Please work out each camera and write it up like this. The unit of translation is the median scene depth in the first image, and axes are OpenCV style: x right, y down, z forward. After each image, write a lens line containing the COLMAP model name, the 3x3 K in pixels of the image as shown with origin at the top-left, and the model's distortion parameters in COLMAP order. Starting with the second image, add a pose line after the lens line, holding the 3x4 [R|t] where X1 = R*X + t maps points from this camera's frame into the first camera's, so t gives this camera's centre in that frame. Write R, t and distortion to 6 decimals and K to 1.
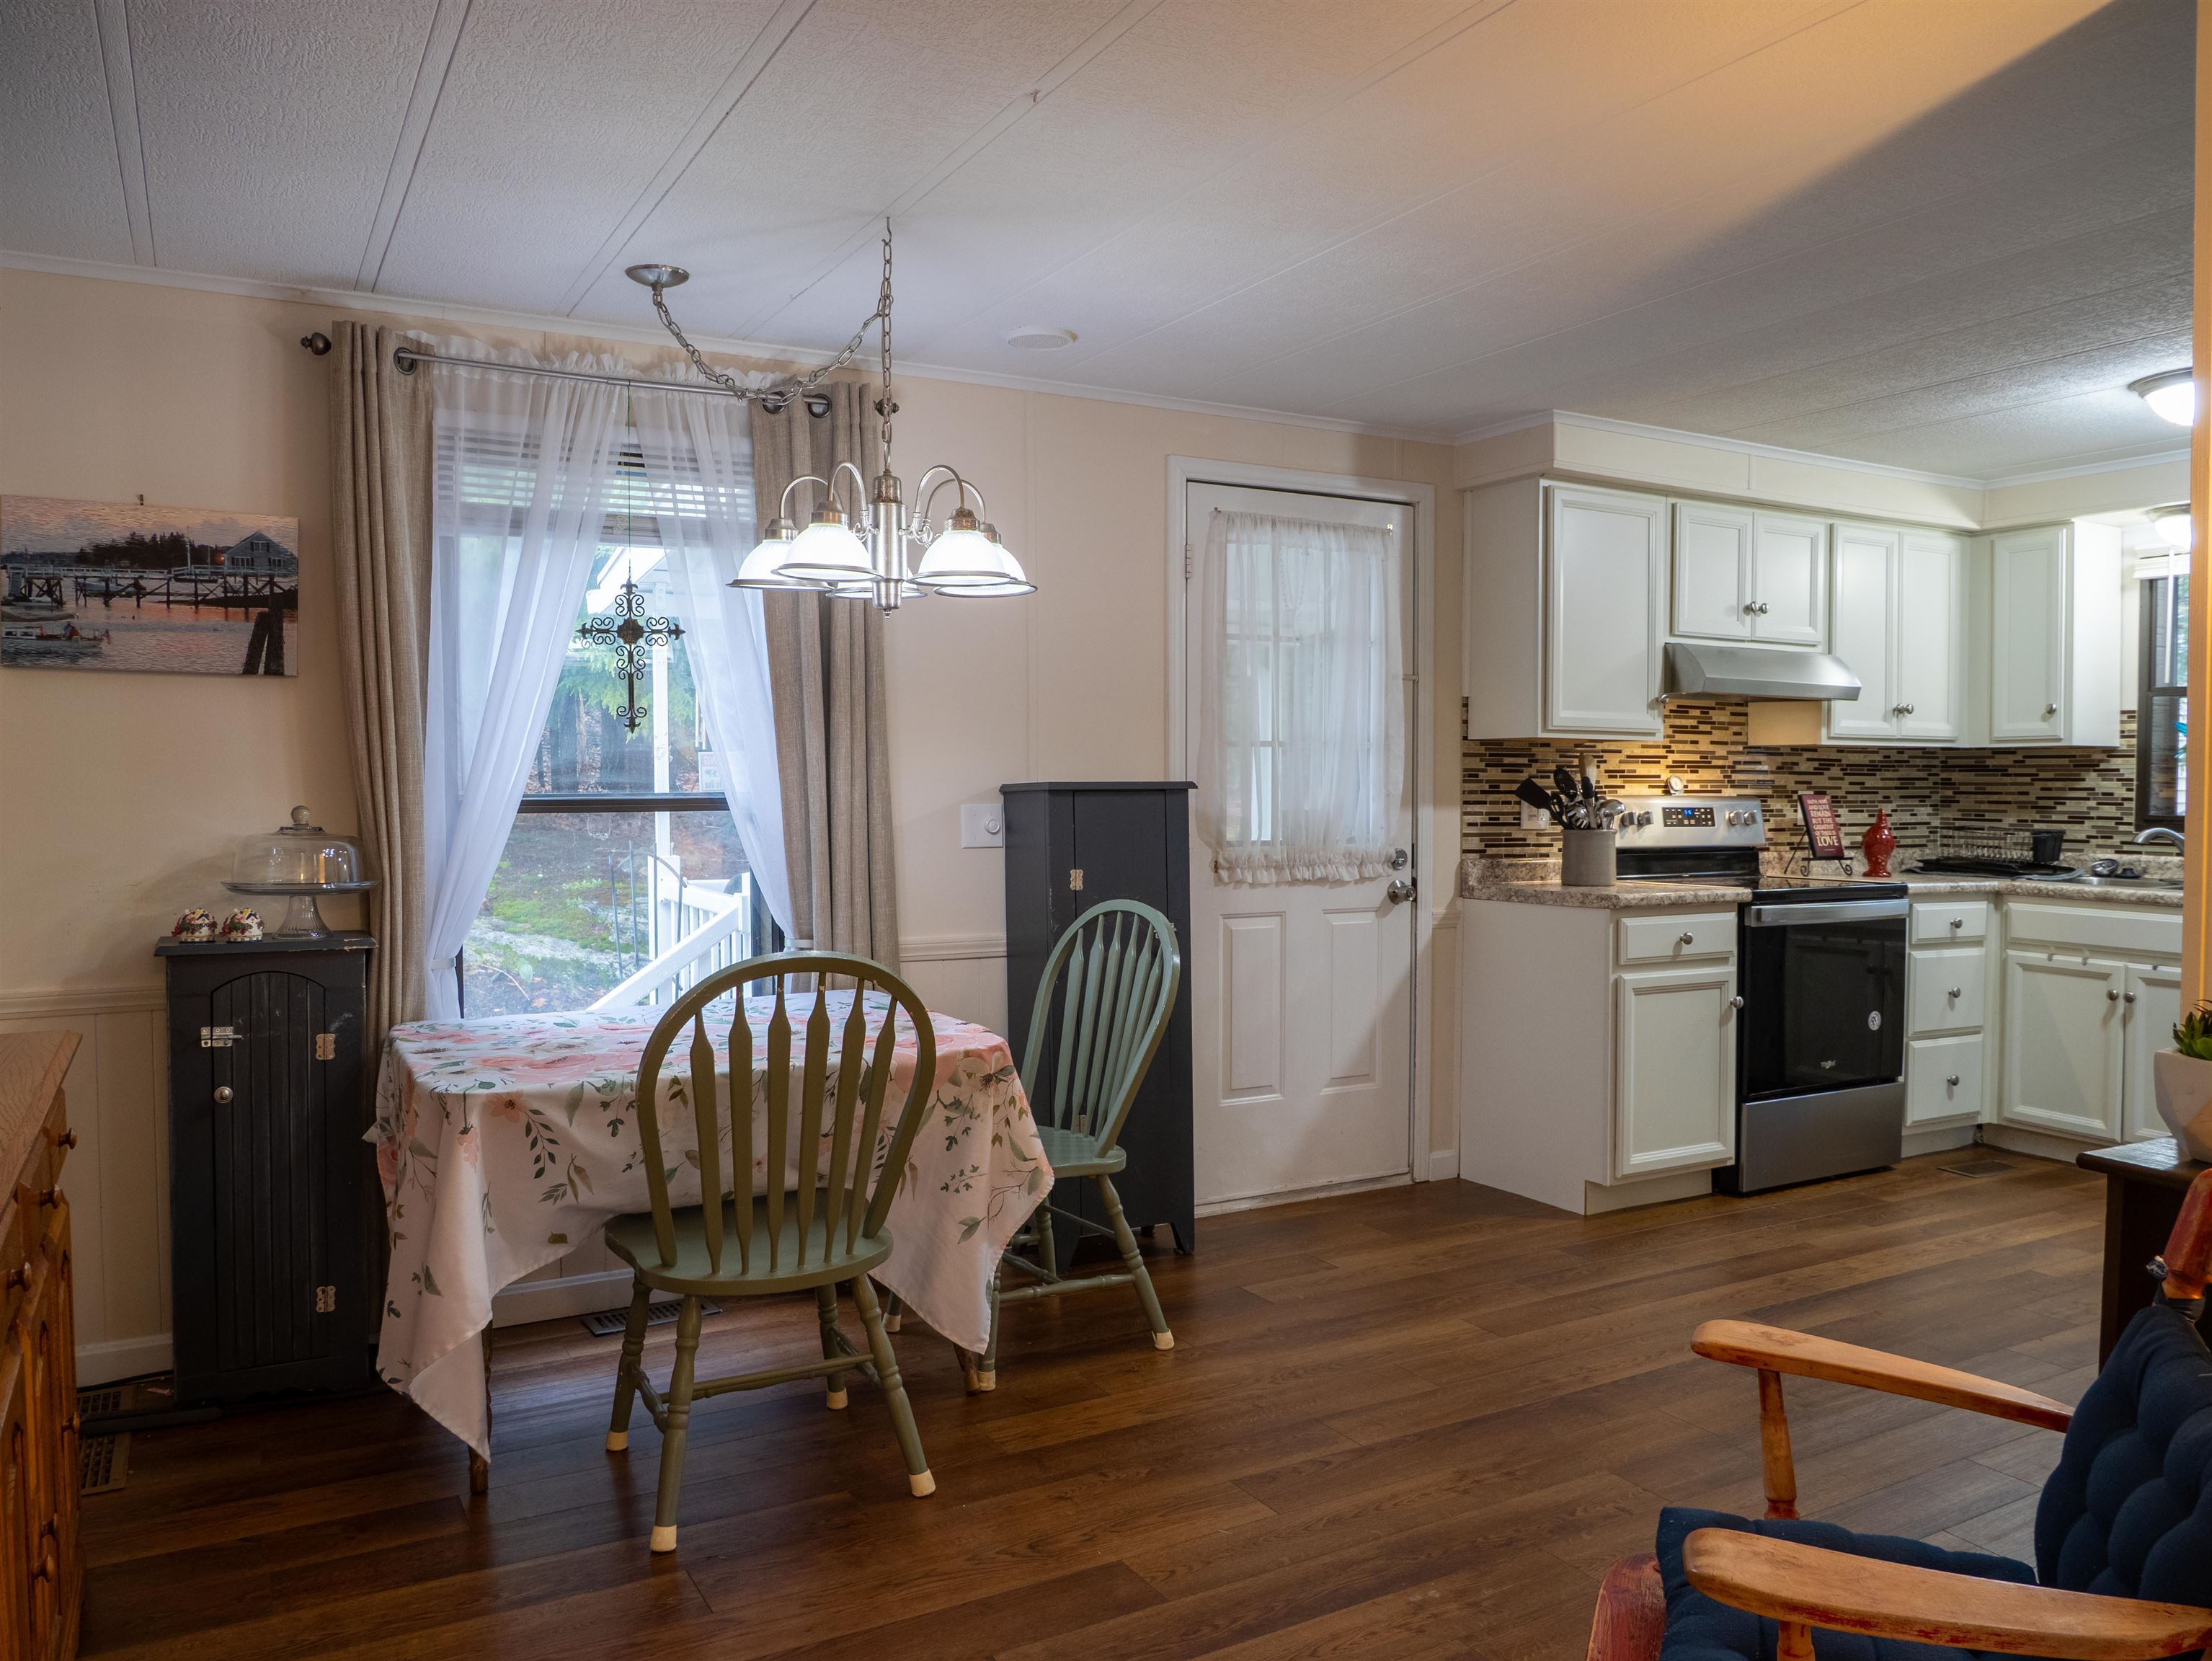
lens RADIAL K [[1603.6, 0, 1106.0], [0, 1603.6, 830.5], [0, 0, 1]] dist [-0.059258, 0.032635]
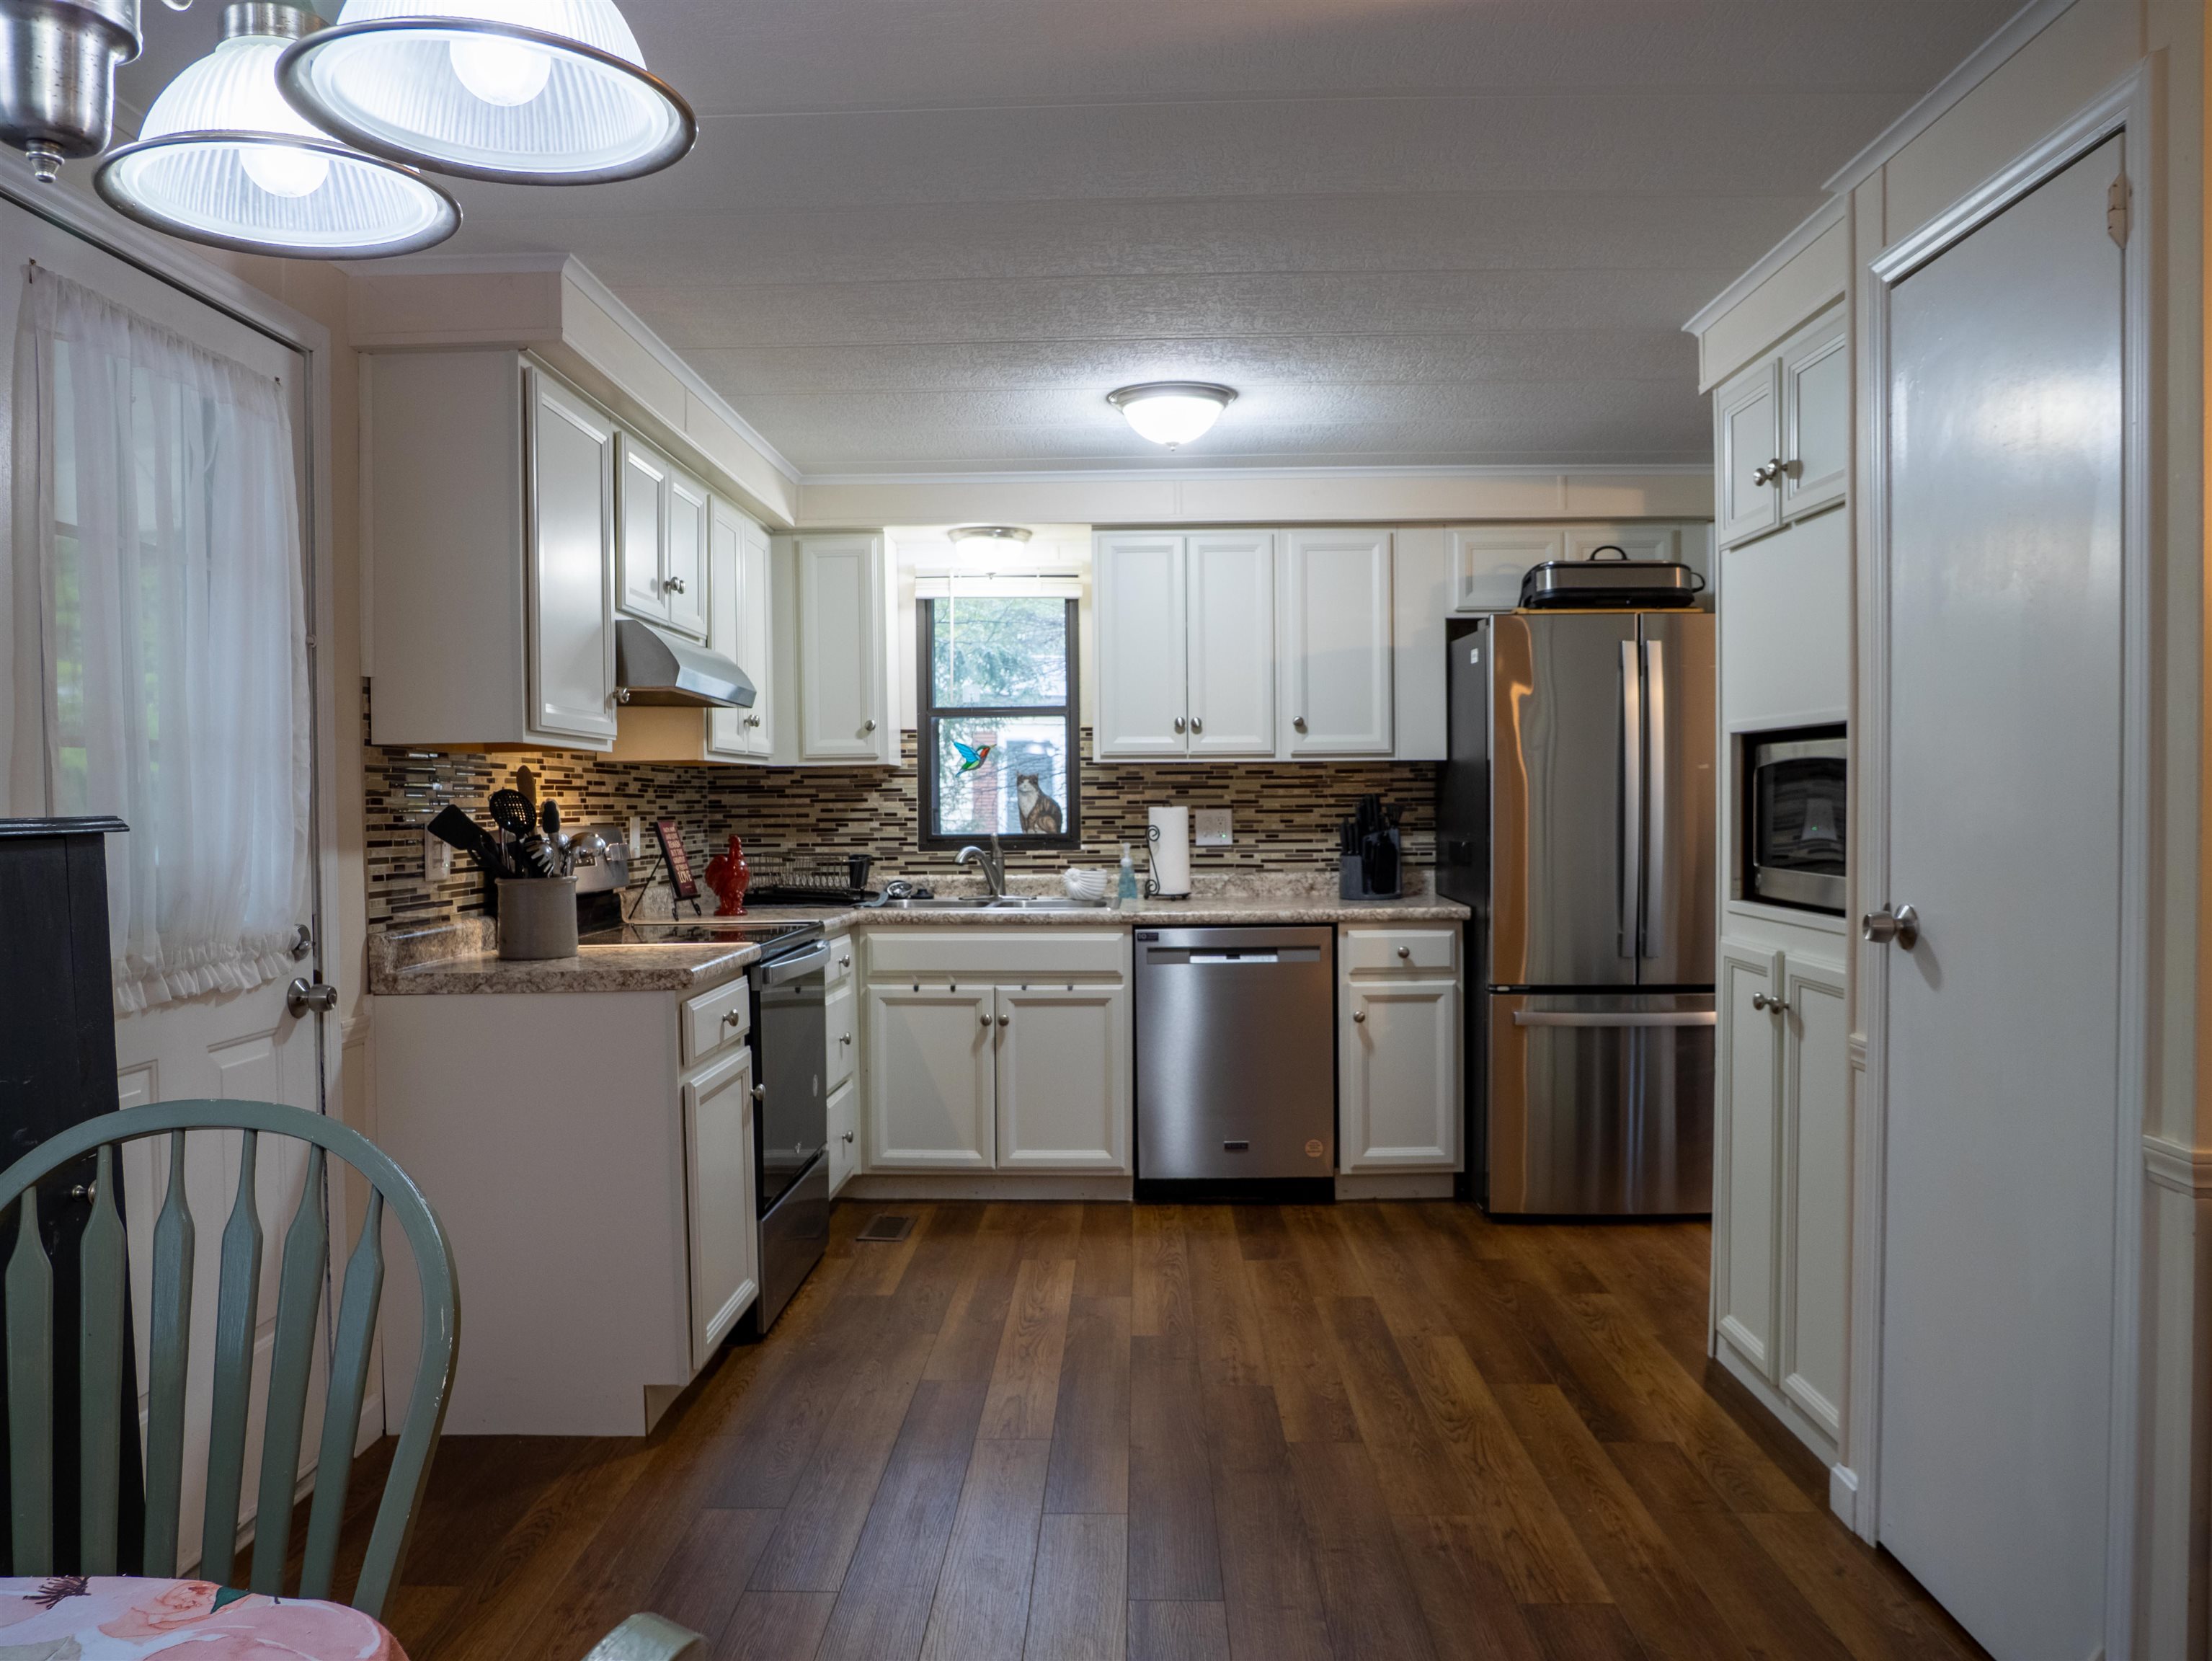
lens RADIAL K [[1577.3, 0, 1099.2], [0, 1577.3, 828.5], [0, 0, 1]] dist [-0.055313, 0.027303]
pose [[0.509911, -0.023204, 0.859914, -0.148328], [0.038811, 0.999239, 0.003949, -0.013902], [-0.859351, 0.031361, 0.510423, 0.407226]]
